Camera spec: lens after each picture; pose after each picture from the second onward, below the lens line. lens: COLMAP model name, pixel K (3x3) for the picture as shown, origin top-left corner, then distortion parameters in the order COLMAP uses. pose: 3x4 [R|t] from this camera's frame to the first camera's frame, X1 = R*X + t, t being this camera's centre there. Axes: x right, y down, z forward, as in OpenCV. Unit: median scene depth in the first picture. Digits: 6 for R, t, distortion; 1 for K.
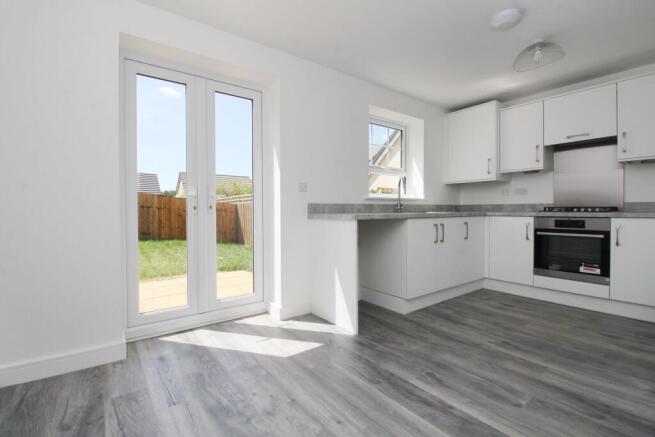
lens RADIAL K [[300.7, 0, 328.9], [0, 300.7, 214.1], [0, 0, 1]] dist [-0.013940, -0.001079]
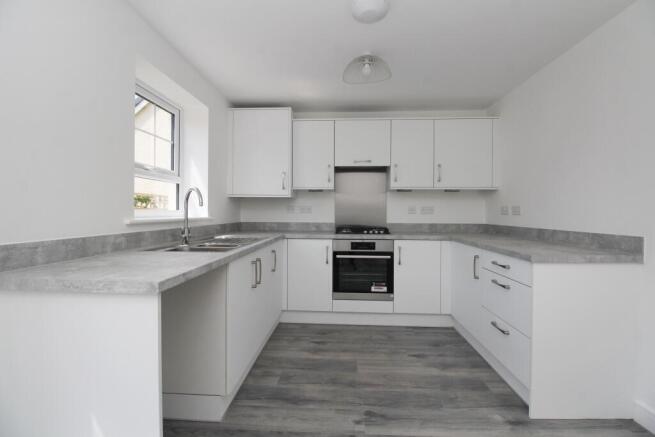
lens RADIAL K [[300.7, 0, 328.9], [0, 300.7, 214.1], [0, 0, 1]] dist [-0.013940, -0.001079]
pose [[0.642991, 0.003954, 0.765863, -0.066513], [0.002464, 0.999971, -0.007231, -0.071884], [-0.765869, 0.006537, 0.642963, 0.431865]]
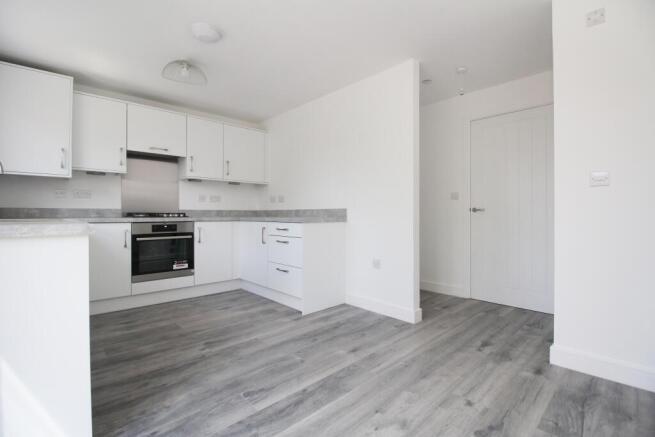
lens RADIAL K [[300.7, 0, 328.9], [0, 300.7, 214.1], [0, 0, 1]] dist [-0.013940, -0.001079]
pose [[-0.104341, 0.005912, 0.994524, -0.371217], [0.016034, 0.999862, -0.004261, -0.004977], [-0.994412, 0.015502, -0.104421, 0.520028]]
